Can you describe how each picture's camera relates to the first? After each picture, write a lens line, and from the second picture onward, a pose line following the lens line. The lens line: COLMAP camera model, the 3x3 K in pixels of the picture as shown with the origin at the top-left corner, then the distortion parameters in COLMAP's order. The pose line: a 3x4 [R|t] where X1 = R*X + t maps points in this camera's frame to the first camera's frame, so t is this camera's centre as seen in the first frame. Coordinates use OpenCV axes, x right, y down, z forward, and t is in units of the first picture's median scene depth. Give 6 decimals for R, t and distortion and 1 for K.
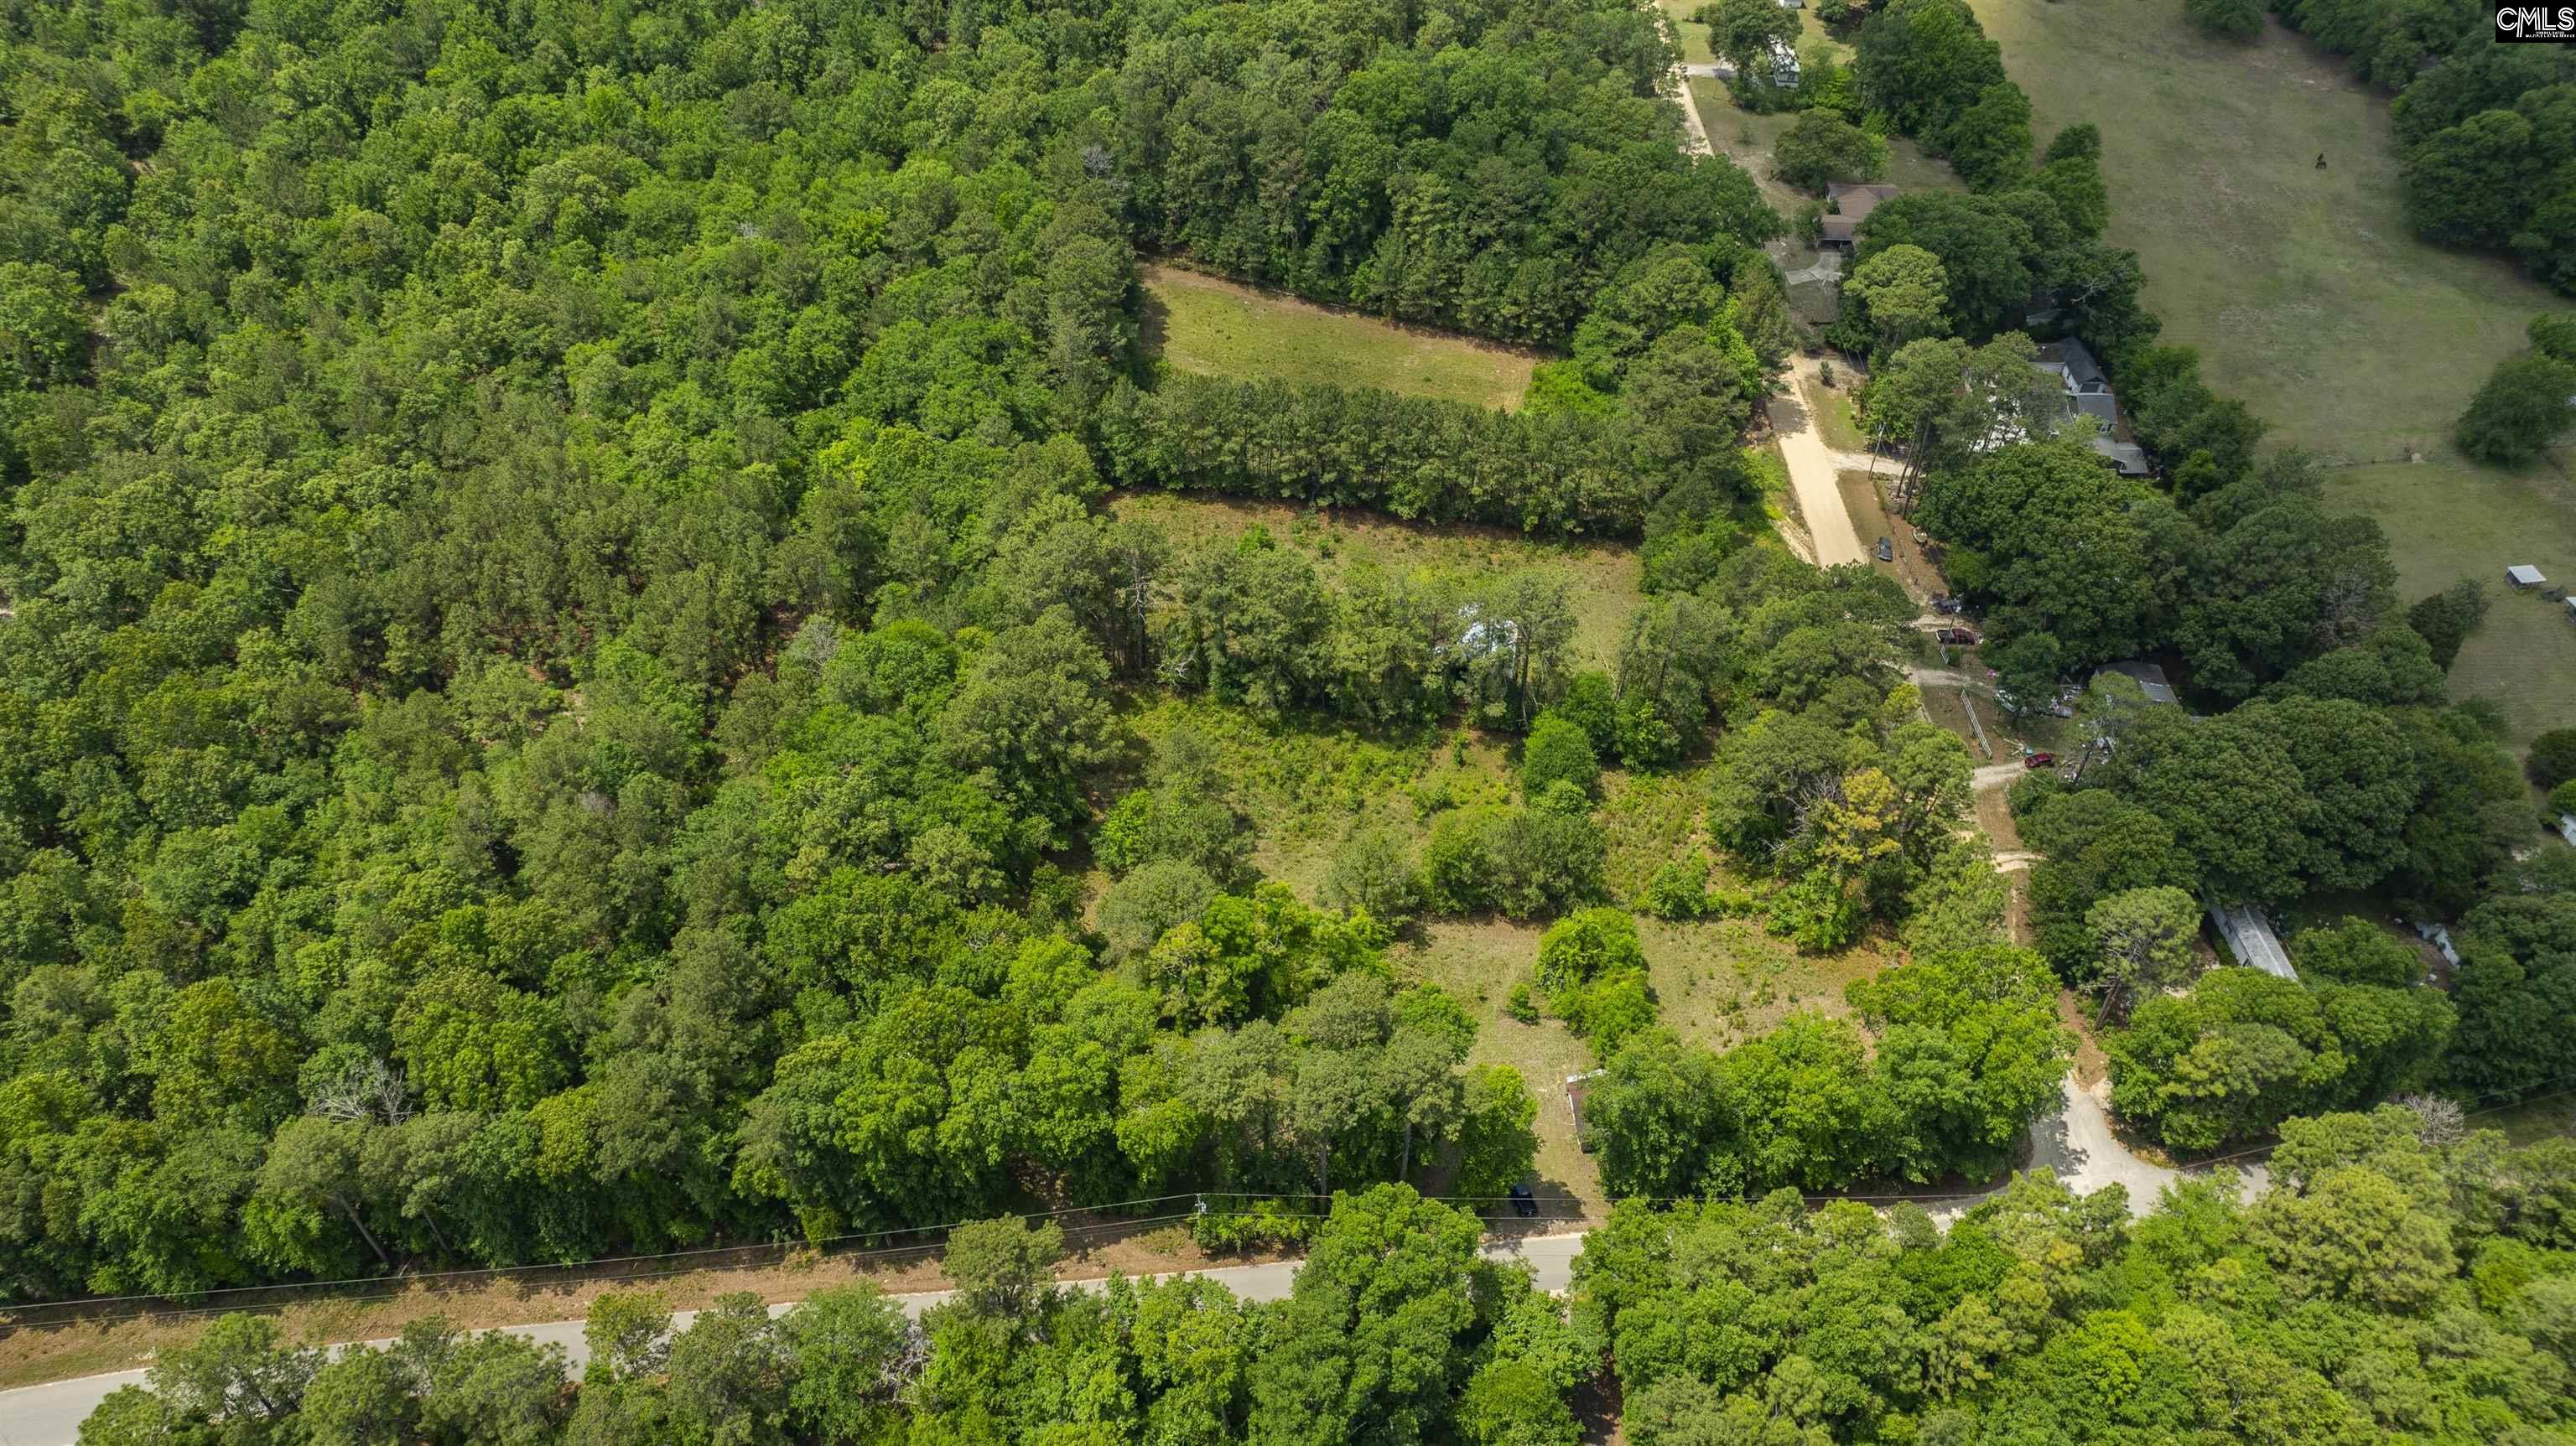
lens RADIAL K [[1816.2, 0, 1288.0], [0, 1816.2, 723.0], [0, 0, 1]] dist [-0.001967, 0.001740]
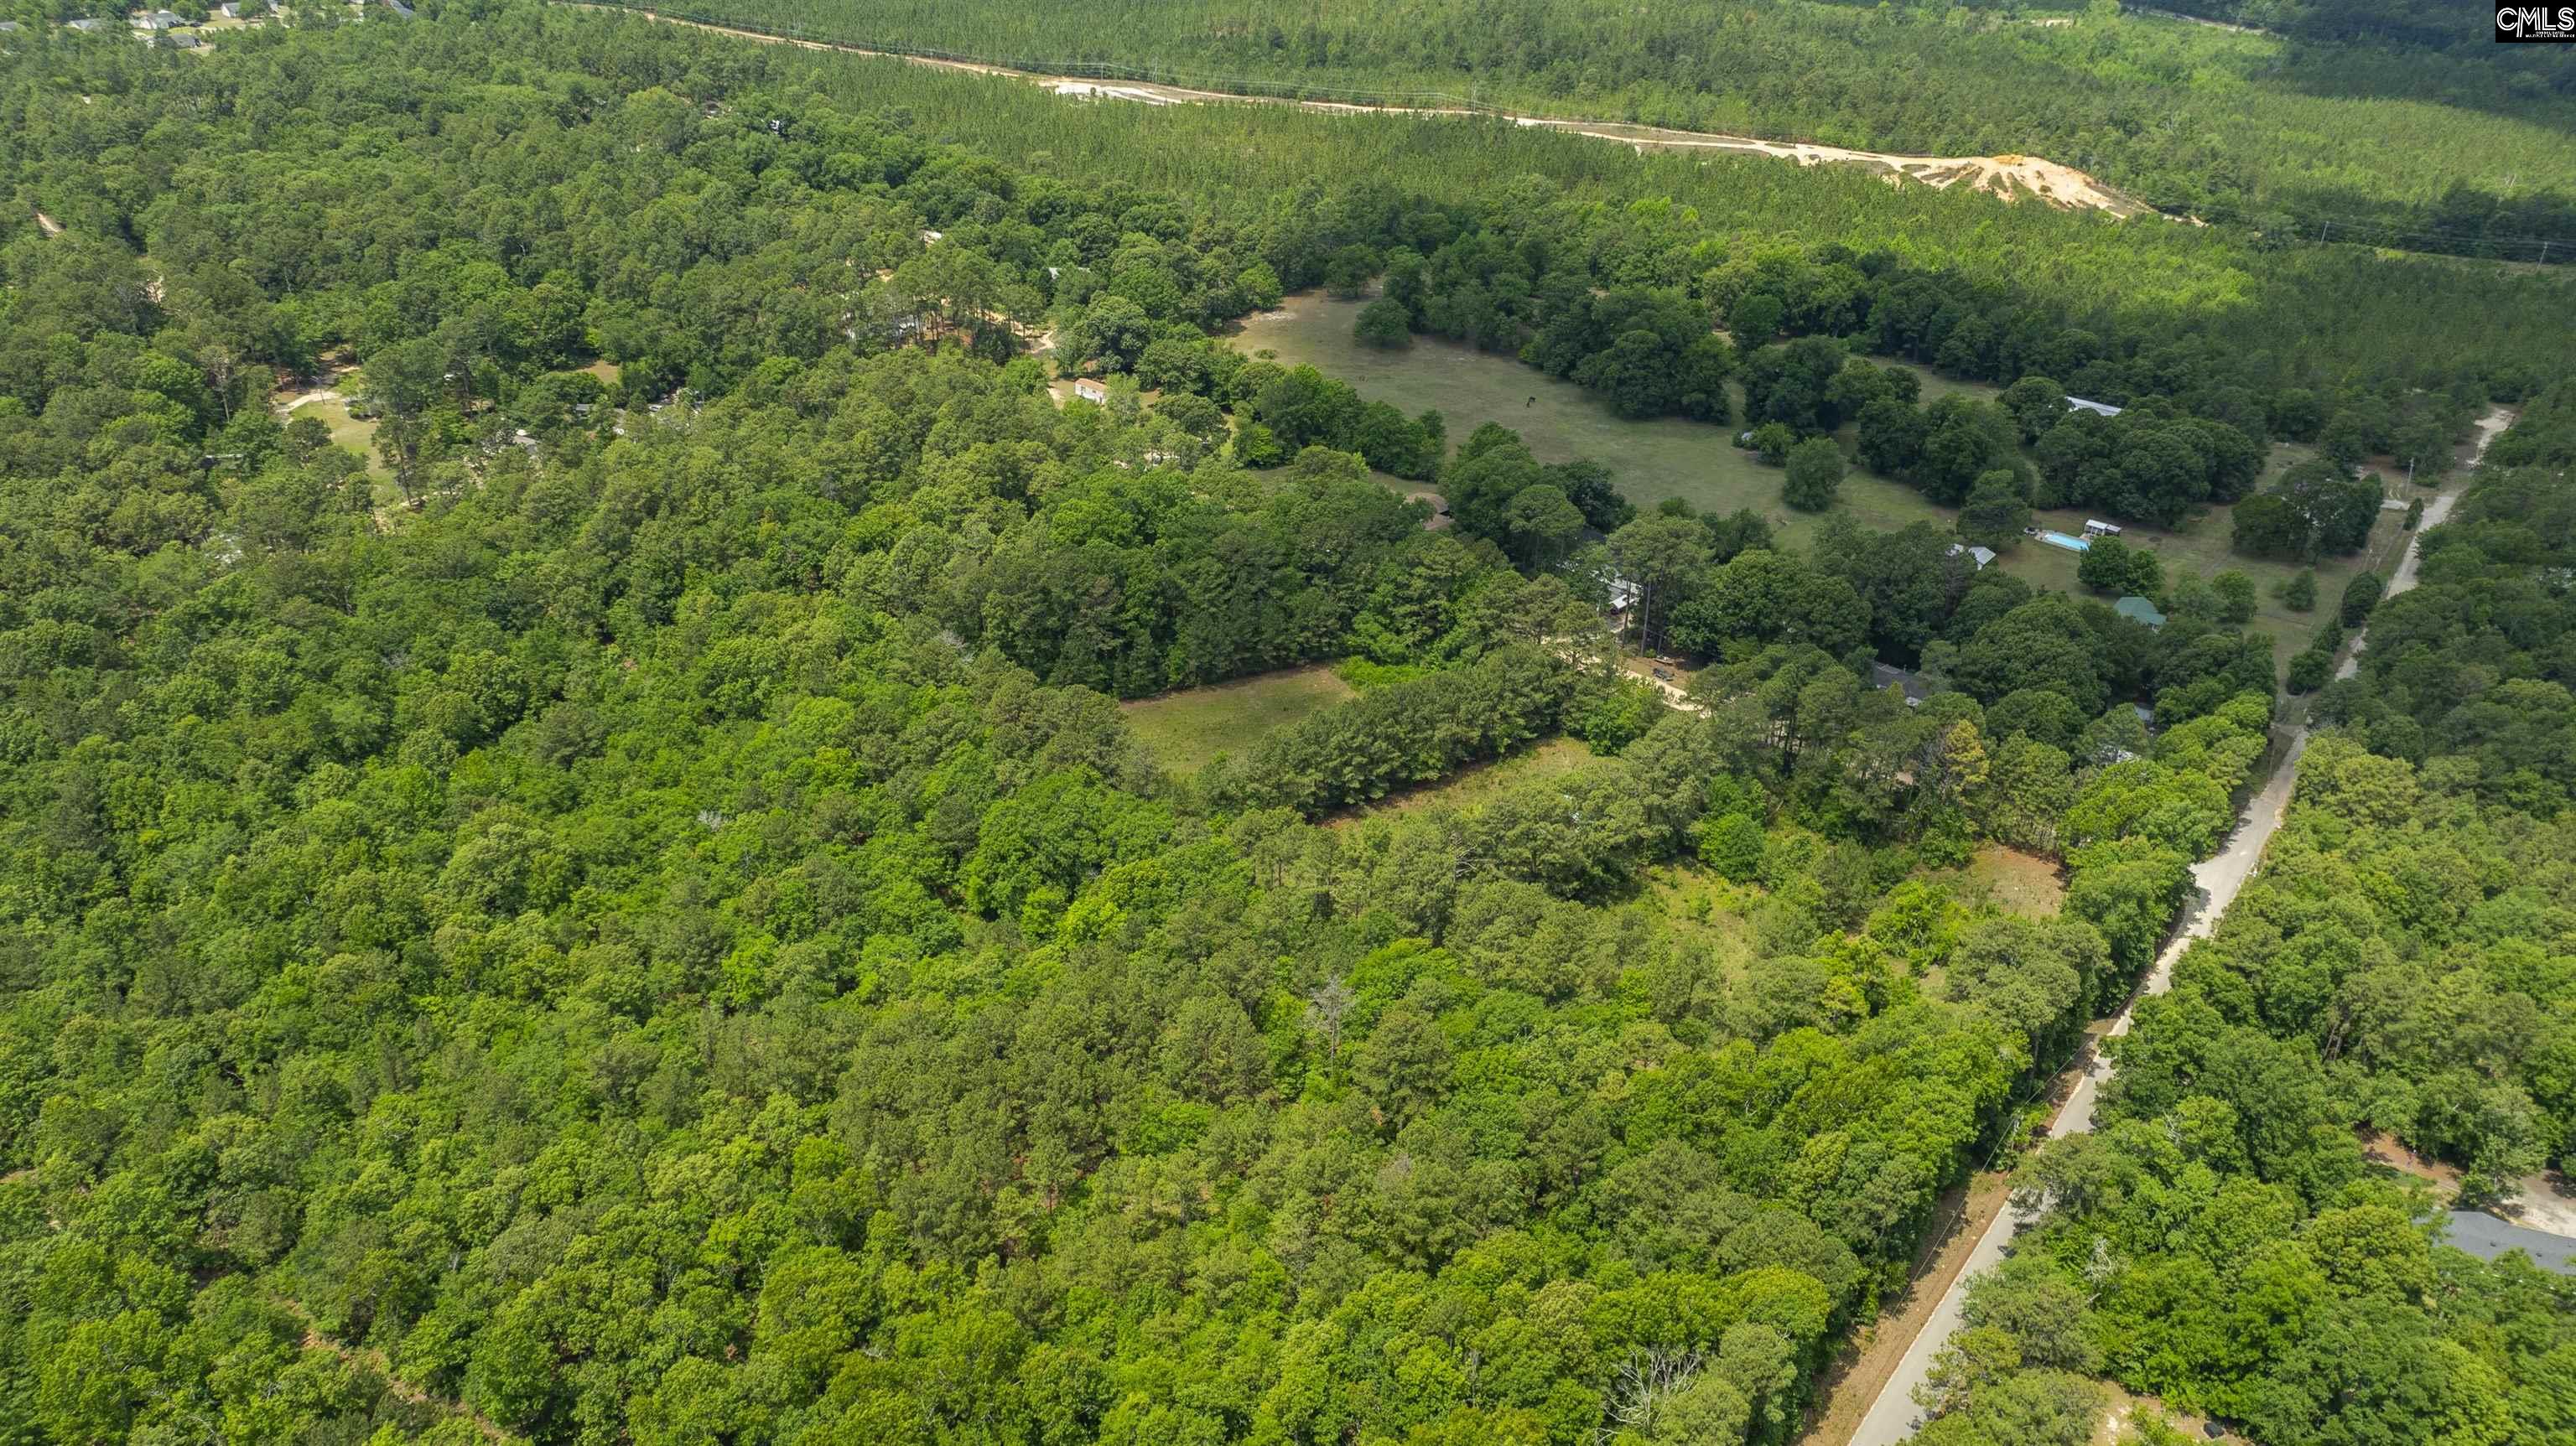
lens RADIAL K [[1857.5, 0, 1288.0], [0, 1857.5, 723.0], [0, 0, 1]] dist [-0.021993, -0.000189]
pose [[0.711495, -0.350545, 0.609010, -0.861100], [0.497483, 0.863373, -0.084244, -0.103734], [-0.496272, 0.362911, 0.788676, 0.069898]]
